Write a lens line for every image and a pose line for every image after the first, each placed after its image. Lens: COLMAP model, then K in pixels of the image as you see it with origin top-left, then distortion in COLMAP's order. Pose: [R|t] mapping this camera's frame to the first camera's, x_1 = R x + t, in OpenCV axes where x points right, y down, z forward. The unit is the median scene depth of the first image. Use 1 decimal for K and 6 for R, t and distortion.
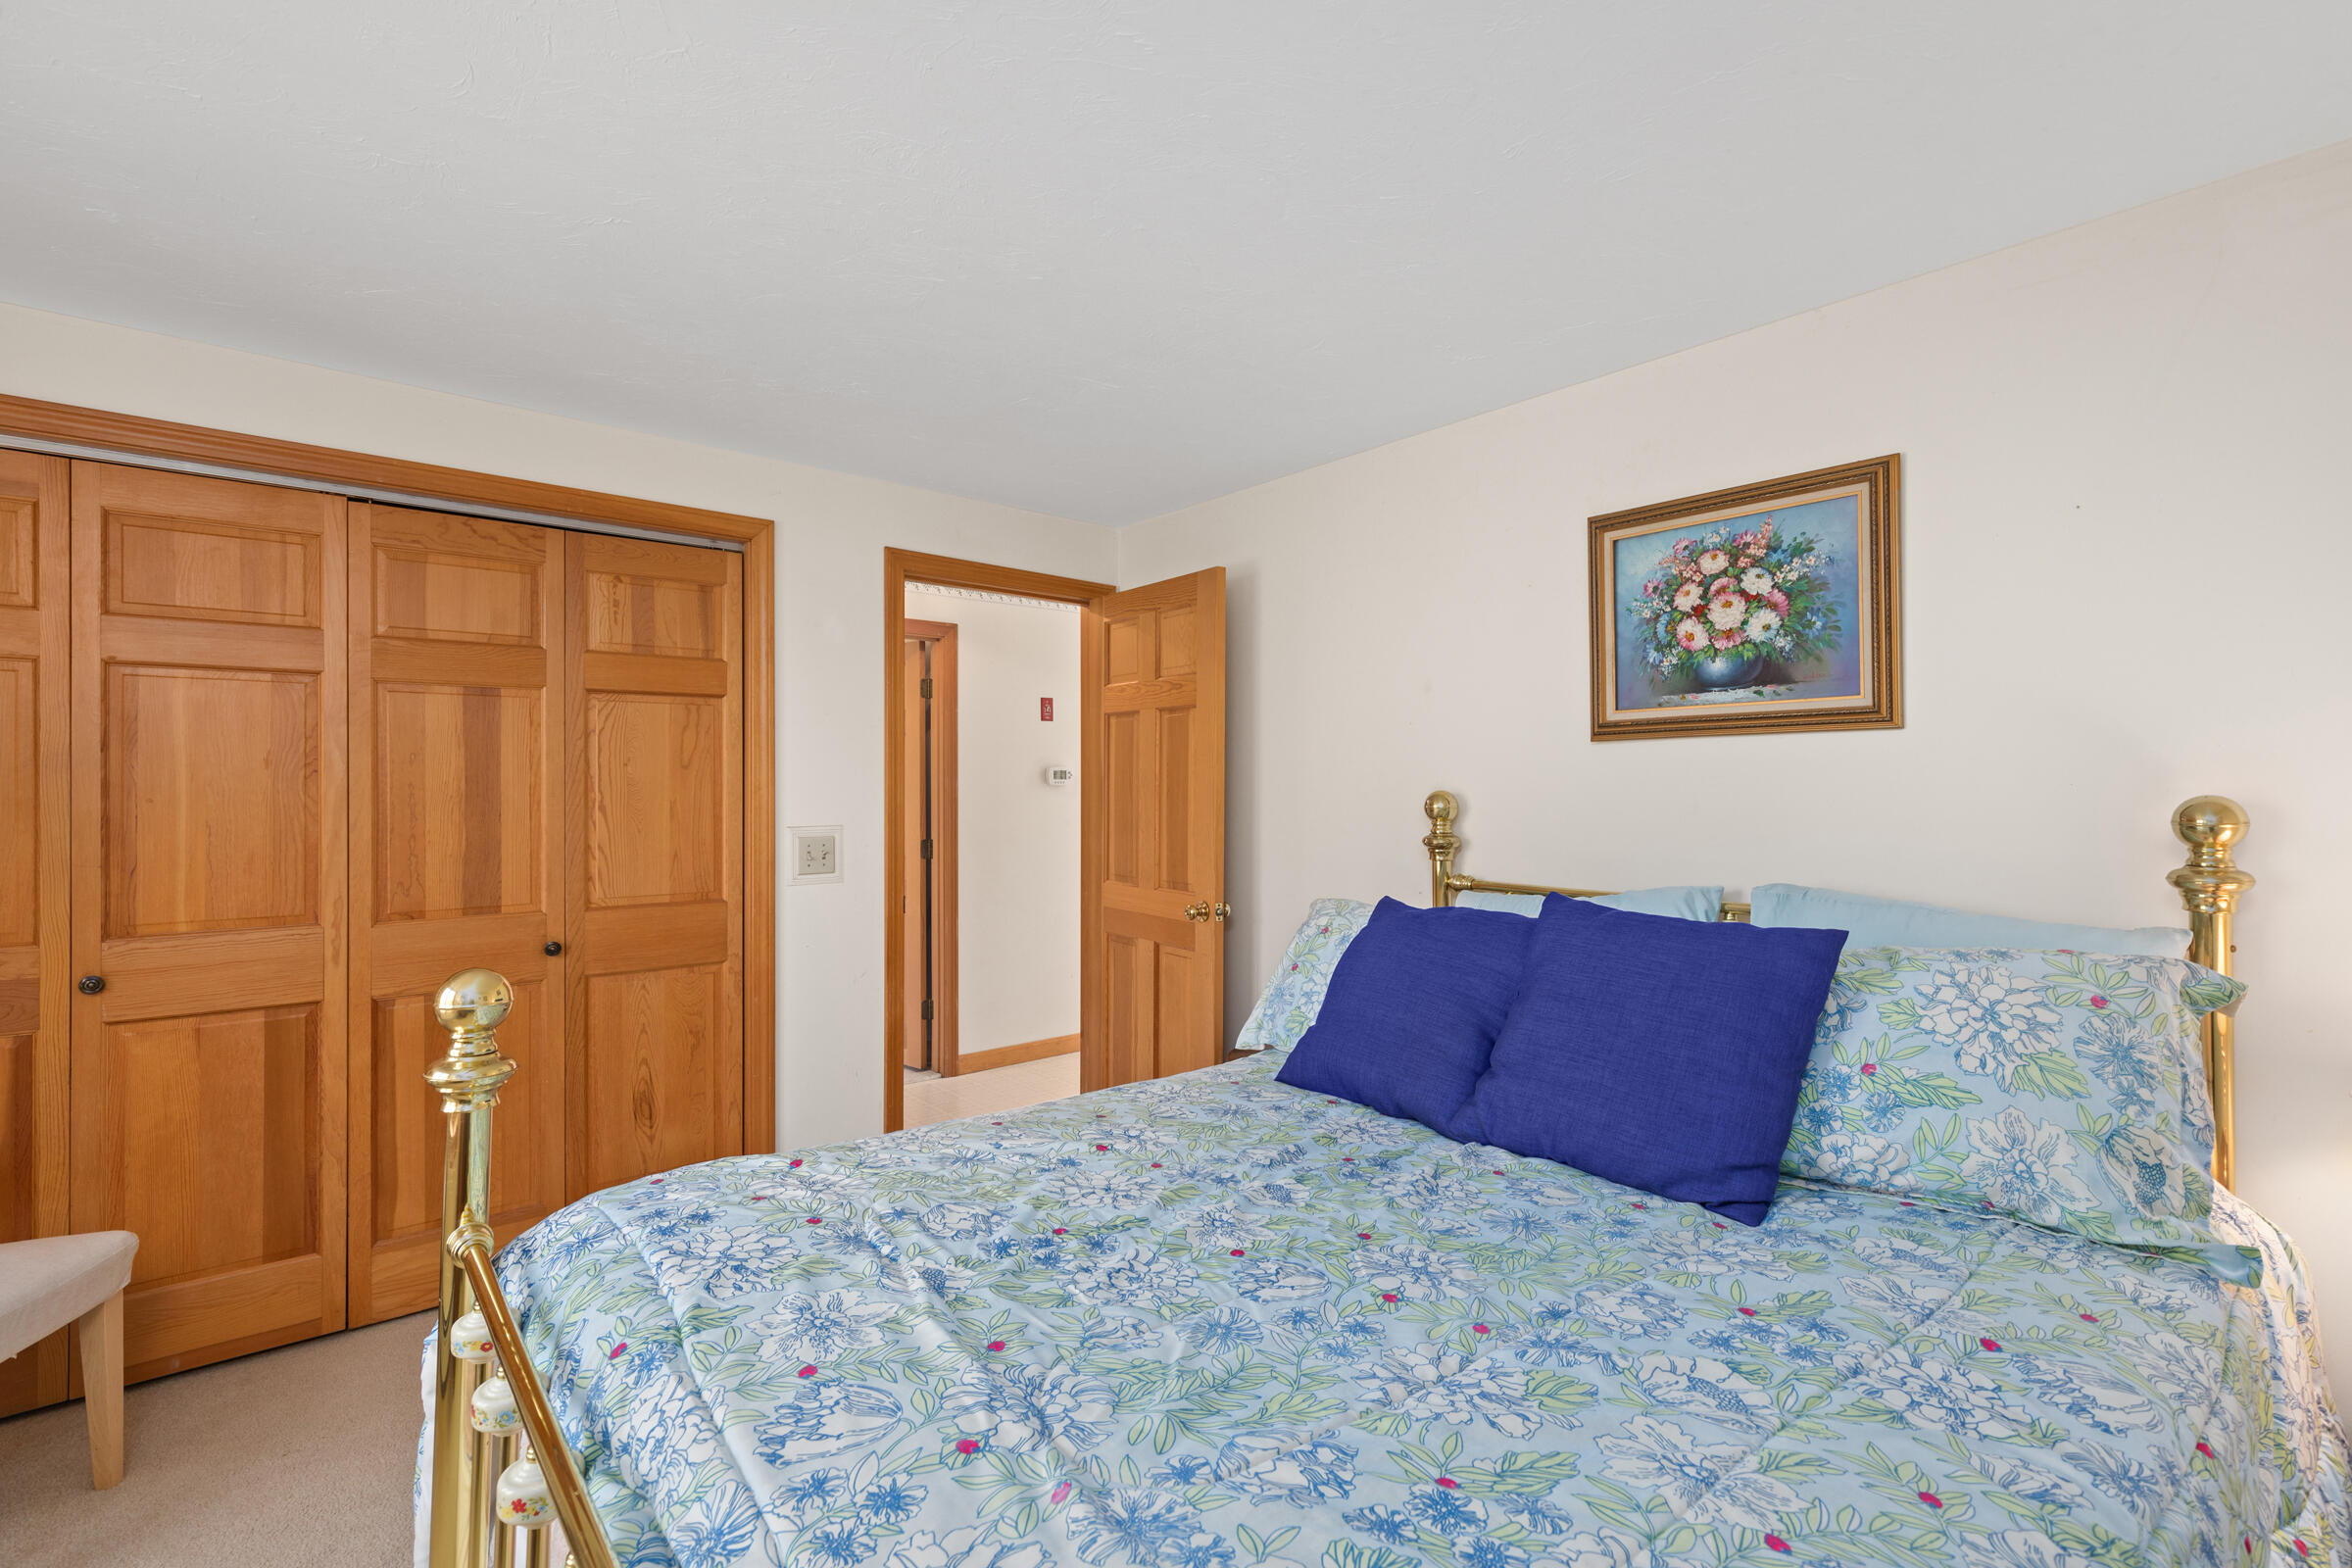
lens RADIAL K [[1047.8, 0, 1197.1], [0, 1047.8, 793.7], [0, 0, 1]] dist [0.010167, -0.000627]
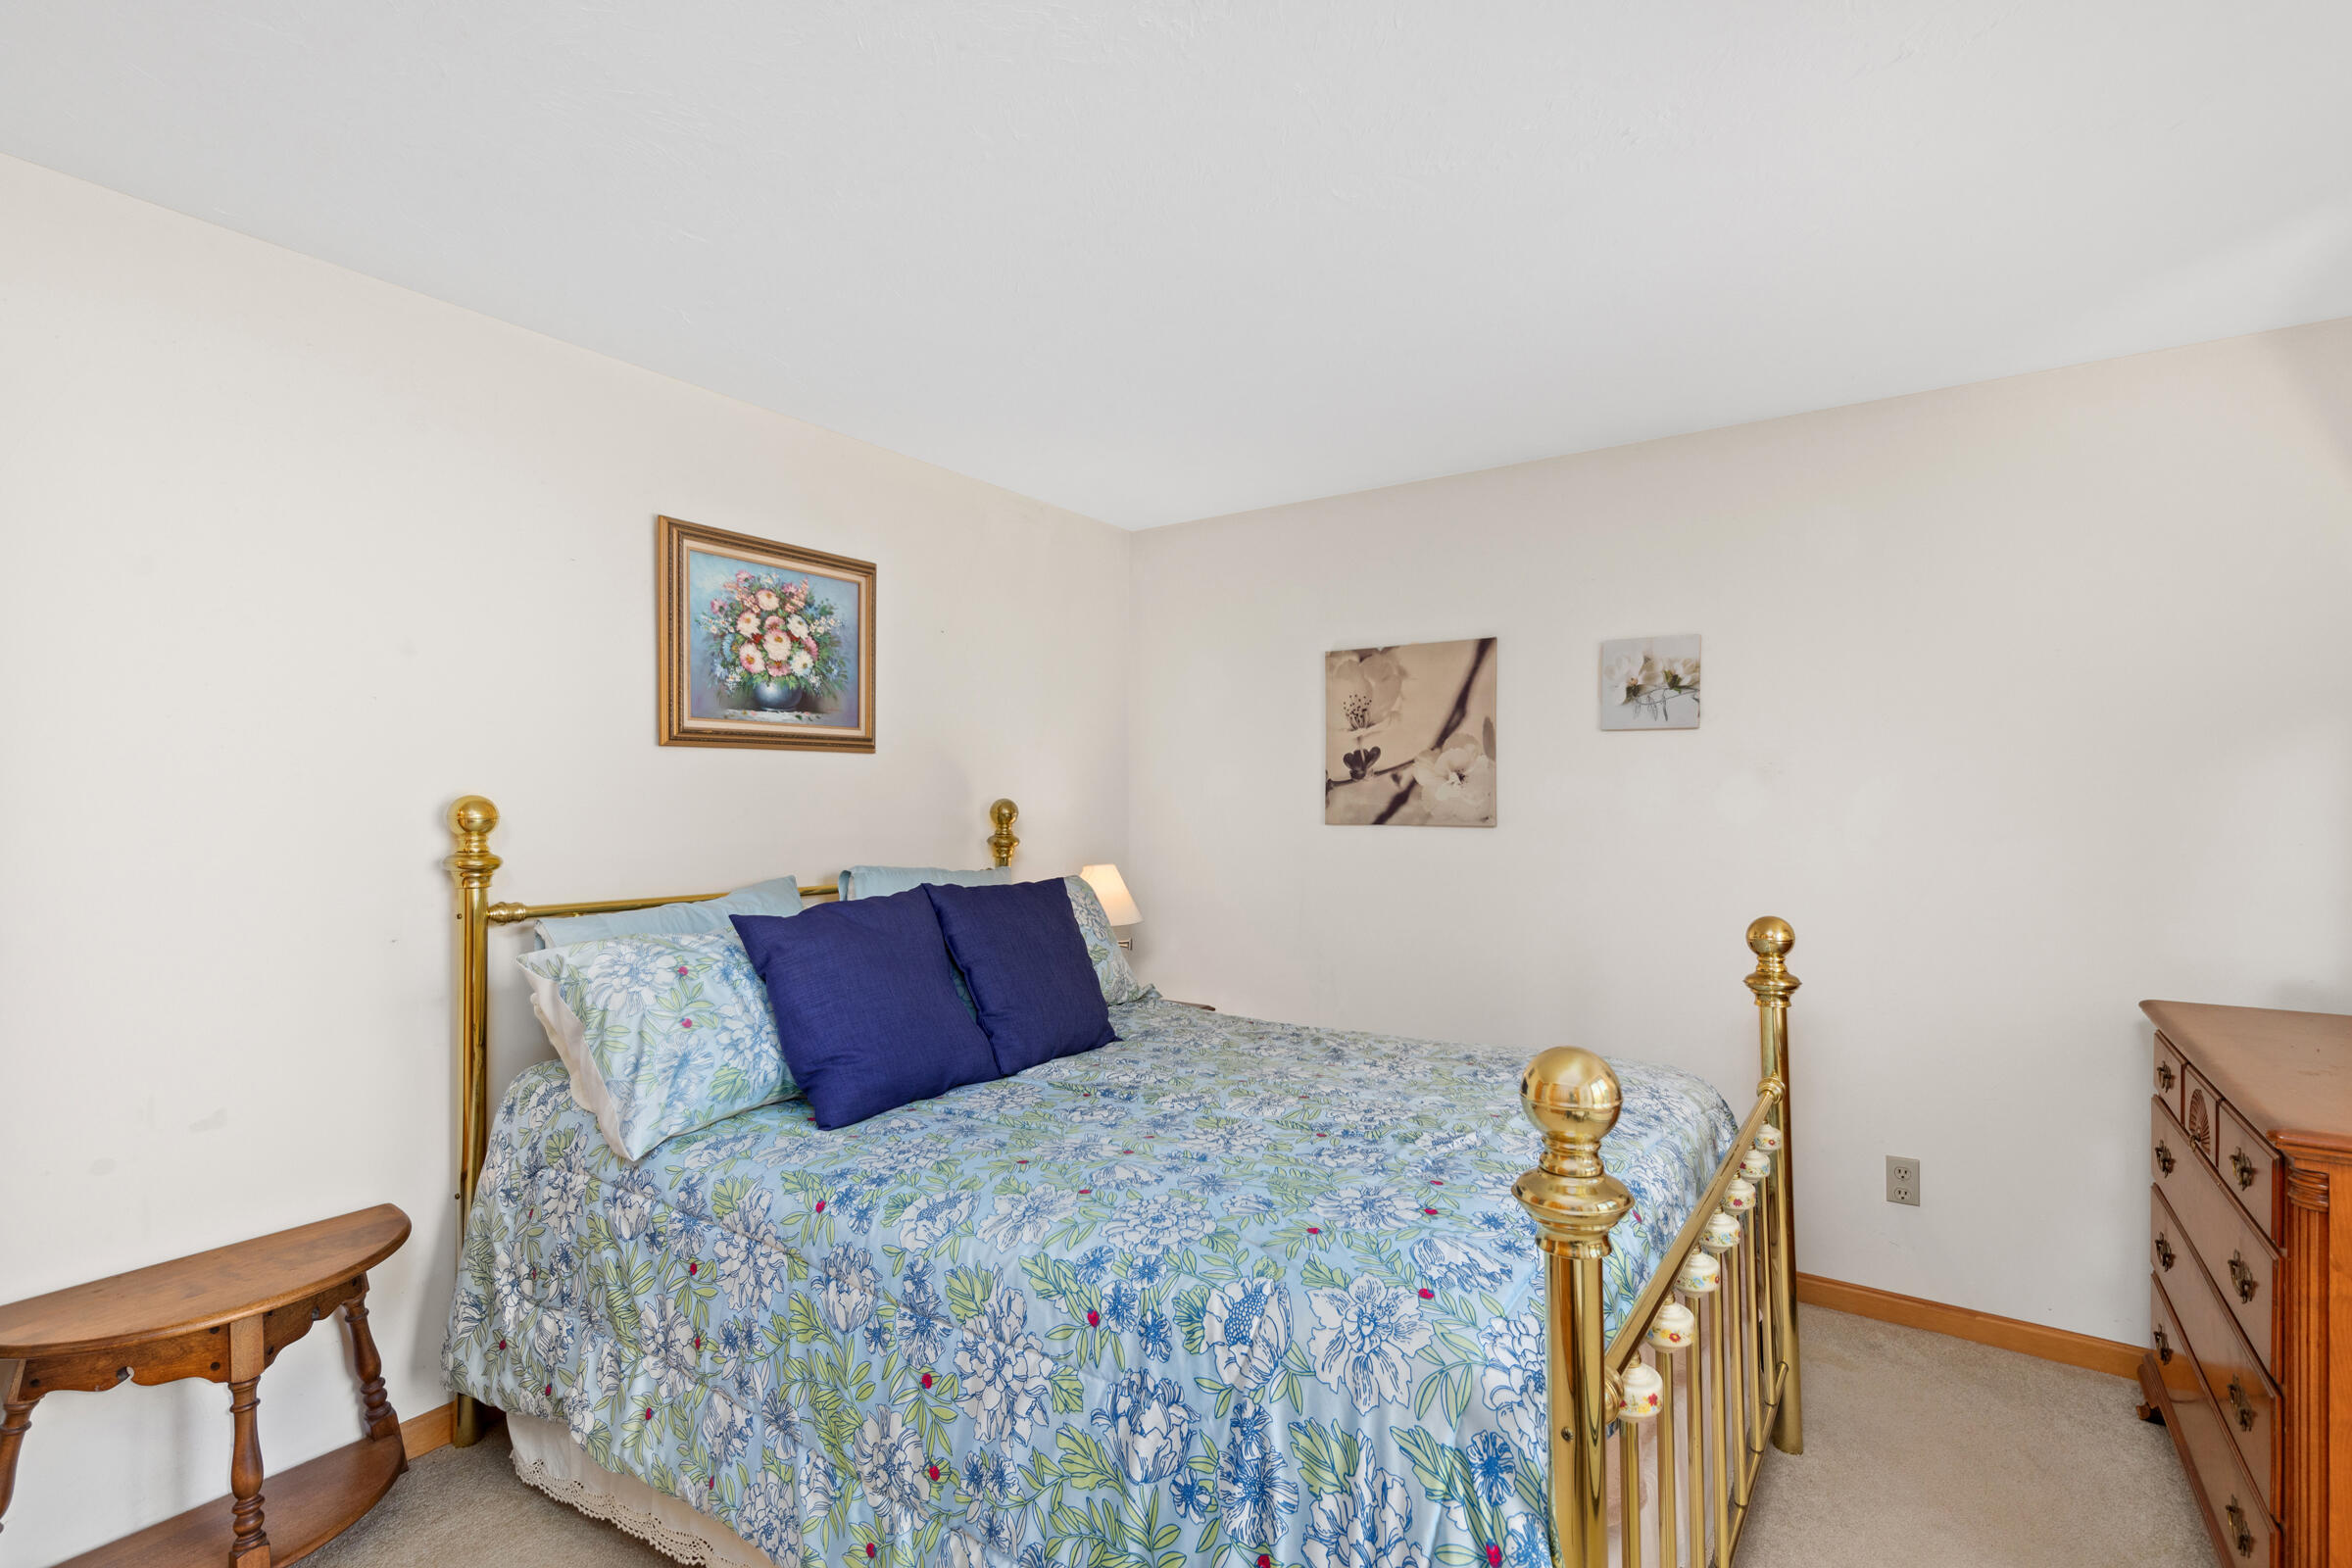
lens RADIAL K [[1059.8, 0, 1191.2], [0, 1059.8, 807.7], [0, 0, 1]] dist [0.005617, -0.000218]
pose [[-0.241134, -0.008850, 0.970451, -0.771060], [0.002625, 0.999949, 0.009772, -0.000411], [-0.970488, 0.004903, -0.241099, 0.833717]]
